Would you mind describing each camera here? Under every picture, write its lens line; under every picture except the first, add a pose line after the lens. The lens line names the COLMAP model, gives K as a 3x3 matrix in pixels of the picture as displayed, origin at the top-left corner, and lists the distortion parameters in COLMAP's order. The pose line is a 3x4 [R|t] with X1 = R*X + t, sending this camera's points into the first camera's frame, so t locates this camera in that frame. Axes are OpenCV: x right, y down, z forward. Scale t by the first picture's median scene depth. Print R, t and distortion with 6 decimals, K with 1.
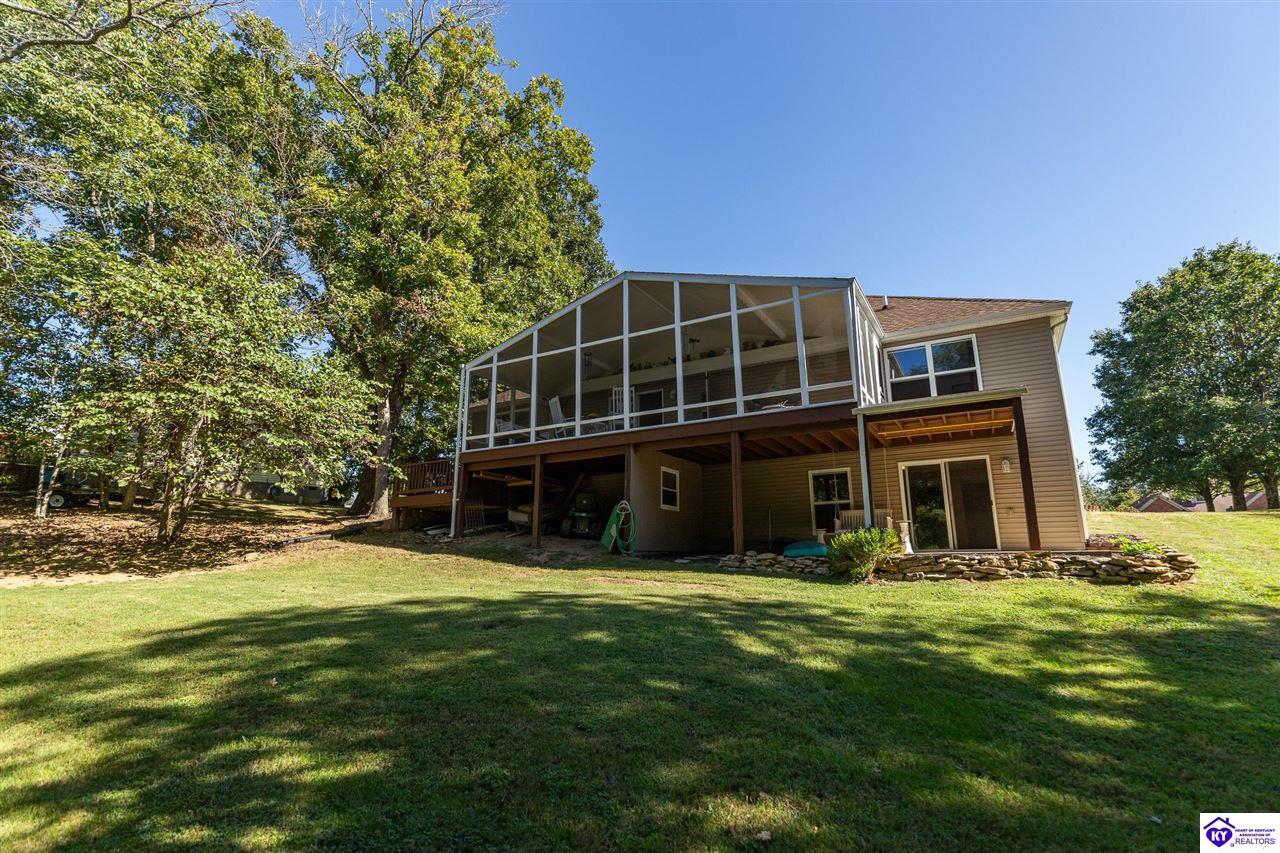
lens RADIAL K [[616.0, 0, 644.5], [0, 616.0, 427.8], [0, 0, 1]] dist [0.000001, -0.000125]
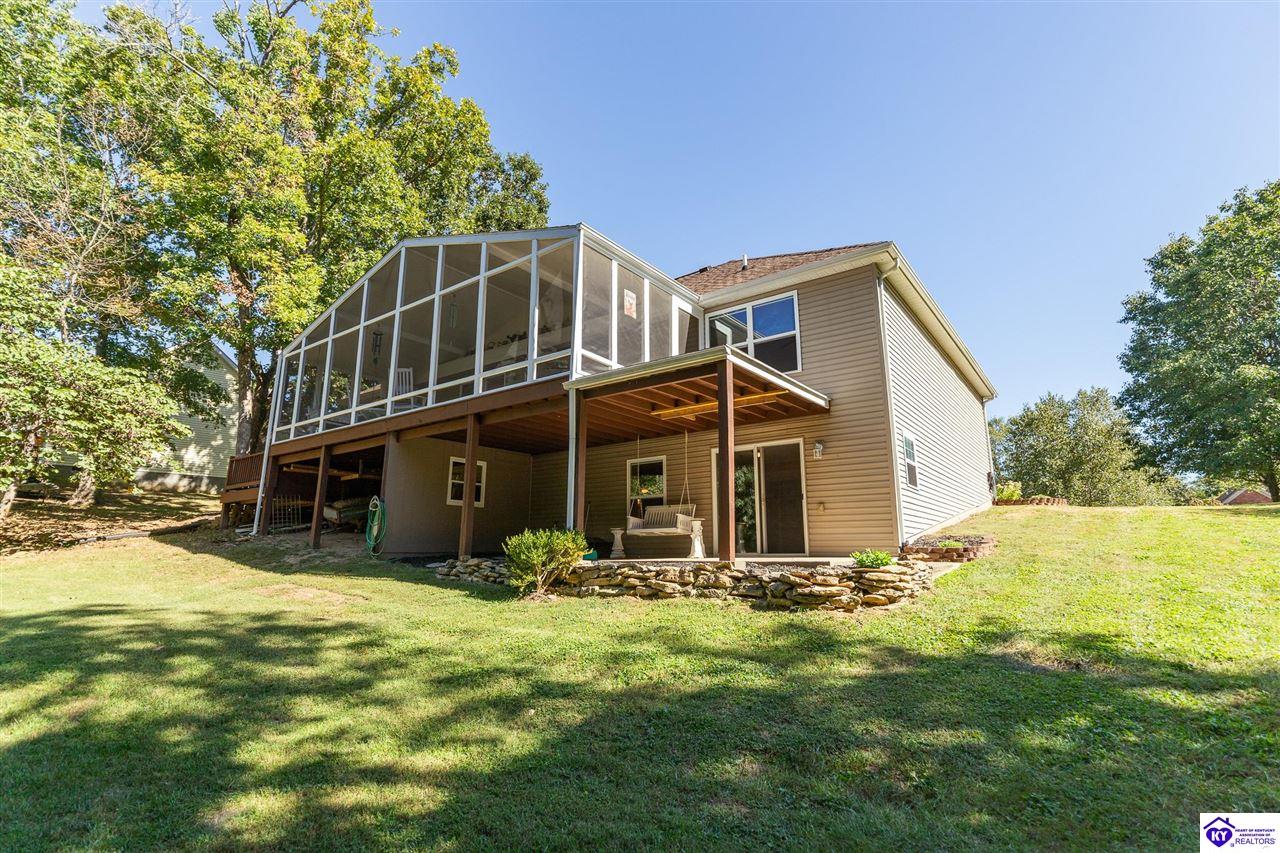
lens RADIAL K [[617.4, 0, 645.1], [0, 617.4, 424.8], [0, 0, 1]] dist [-0.001201, 0.001586]
pose [[0.992566, -0.017938, -0.120381, 0.409237], [0.018716, 0.999811, 0.005333, 0.017018], [0.120262, -0.007546, 0.992713, 0.151818]]
